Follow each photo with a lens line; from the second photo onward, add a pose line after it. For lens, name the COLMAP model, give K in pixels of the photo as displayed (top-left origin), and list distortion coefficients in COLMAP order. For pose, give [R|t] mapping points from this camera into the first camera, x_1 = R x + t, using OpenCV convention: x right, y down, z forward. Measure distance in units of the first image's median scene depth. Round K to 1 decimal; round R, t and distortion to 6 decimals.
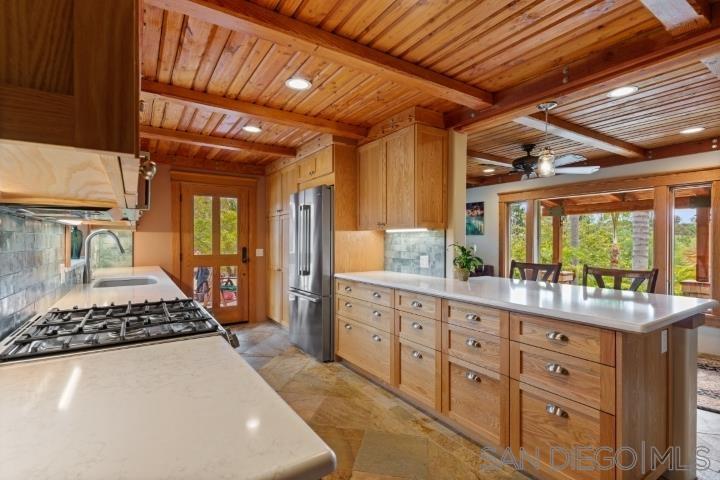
lens RADIAL K [[344.5, 0, 354.5], [0, 344.5, 241.3], [0, 0, 1]] dist [0.004349, -0.000763]
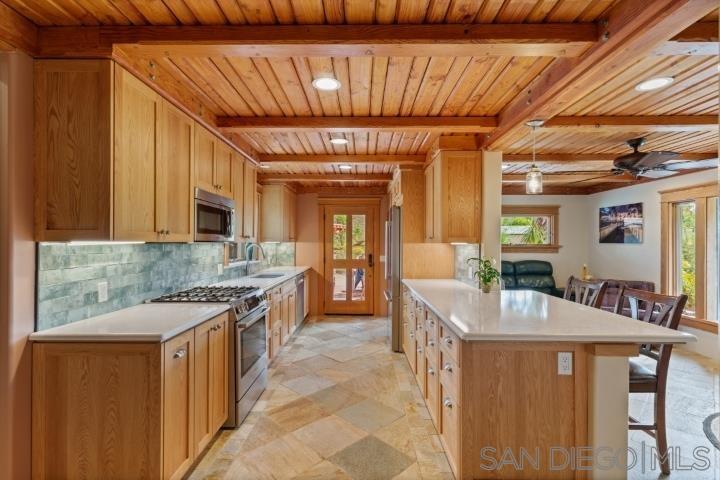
lens RADIAL K [[344.5, 0, 354.7], [0, 344.5, 241.7], [0, 0, 1]] dist [0.004349, -0.000763]
pose [[0.829607, -0.000859, -0.558347, 0.390557], [-0.003251, 0.999974, -0.006369, -0.022921], [0.558339, 0.007100, 0.829583, -0.070950]]
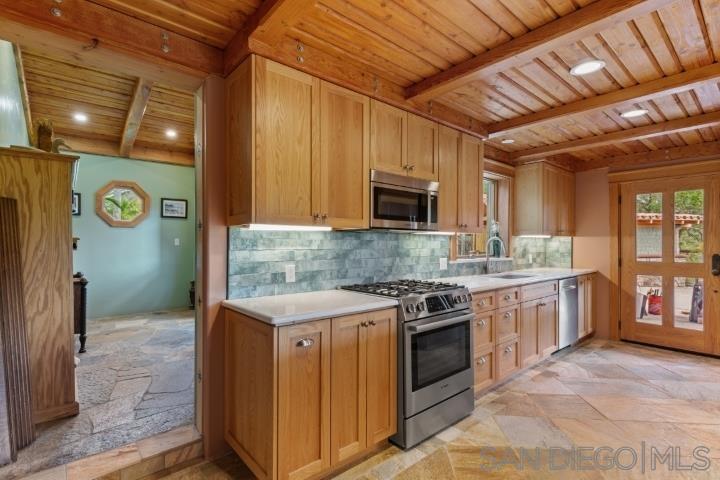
lens RADIAL K [[344.5, 0, 355.8], [0, 344.5, 243.6], [0, 0, 1]] dist [0.004349, -0.000763]
pose [[0.129293, -0.002936, -0.991602, 0.373072], [-0.004449, 0.999984, -0.003540, 0.001015], [0.991596, 0.004869, 0.129278, 0.173485]]
